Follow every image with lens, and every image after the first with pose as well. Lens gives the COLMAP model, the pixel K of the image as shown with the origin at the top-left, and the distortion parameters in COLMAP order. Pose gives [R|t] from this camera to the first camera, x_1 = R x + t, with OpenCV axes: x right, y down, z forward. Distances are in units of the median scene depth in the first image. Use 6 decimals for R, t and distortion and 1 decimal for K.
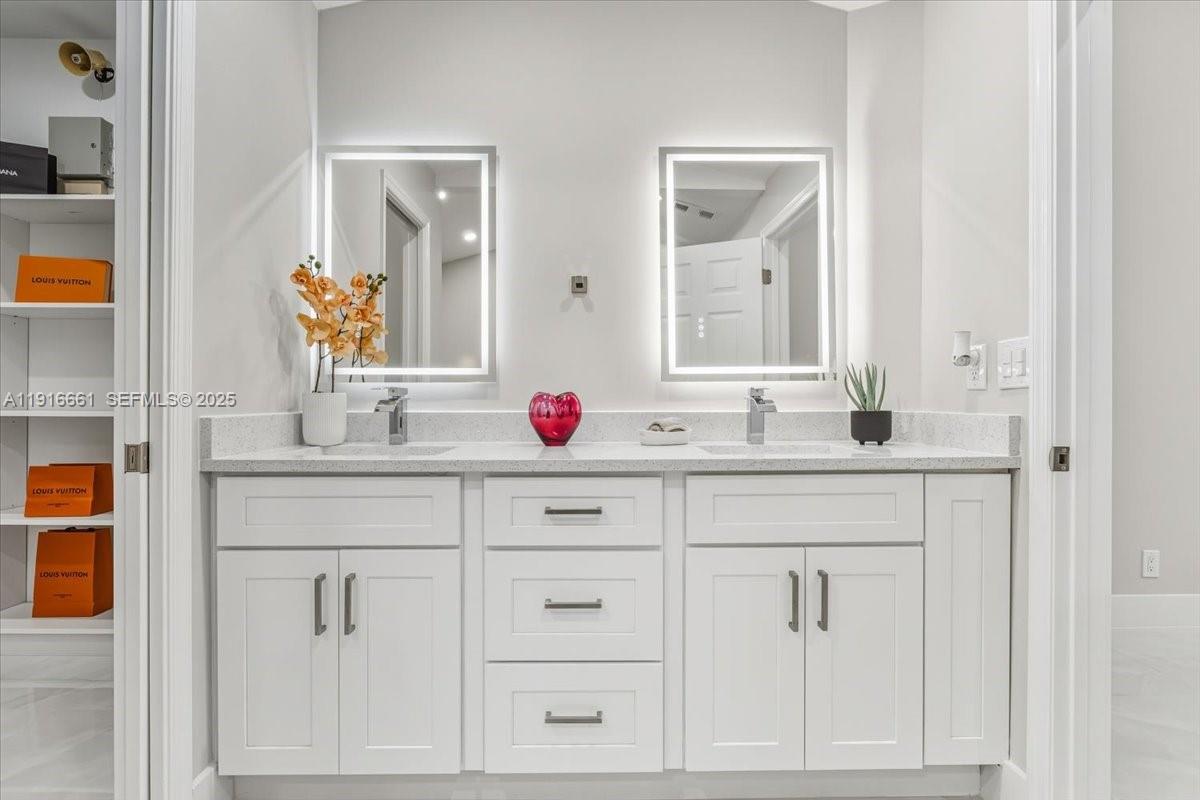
lens RADIAL K [[514.4, 0, 628.4], [0, 514.4, 401.4], [0, 0, 1]] dist [-0.007836, -0.000459]
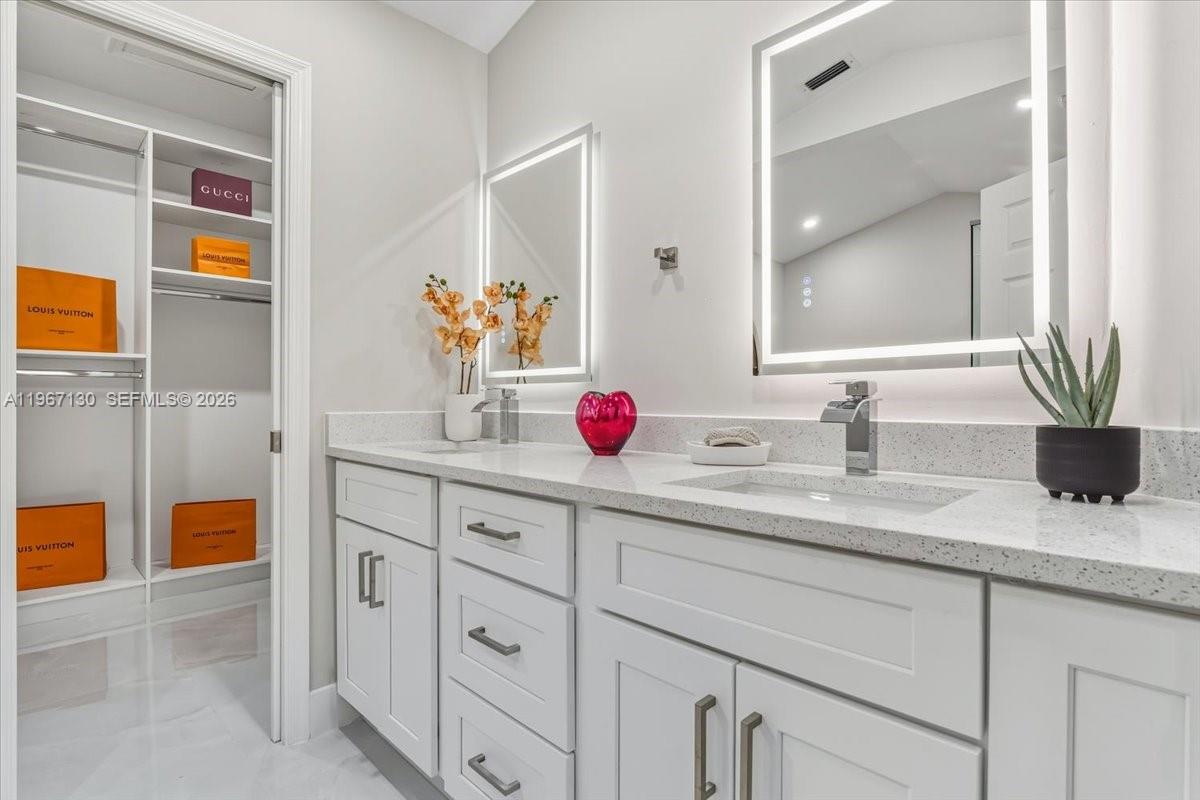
lens RADIAL K [[555.5, 0, 600.0], [0, 555.5, 400.0], [0, 0, 1]] dist [-0.000809, -0.000182]
pose [[0.728542, 0.001591, -0.684999, 0.473495], [-0.002264, 0.999997, -0.000085, -0.004587], [0.684997, 0.001613, 0.728544, 0.323550]]
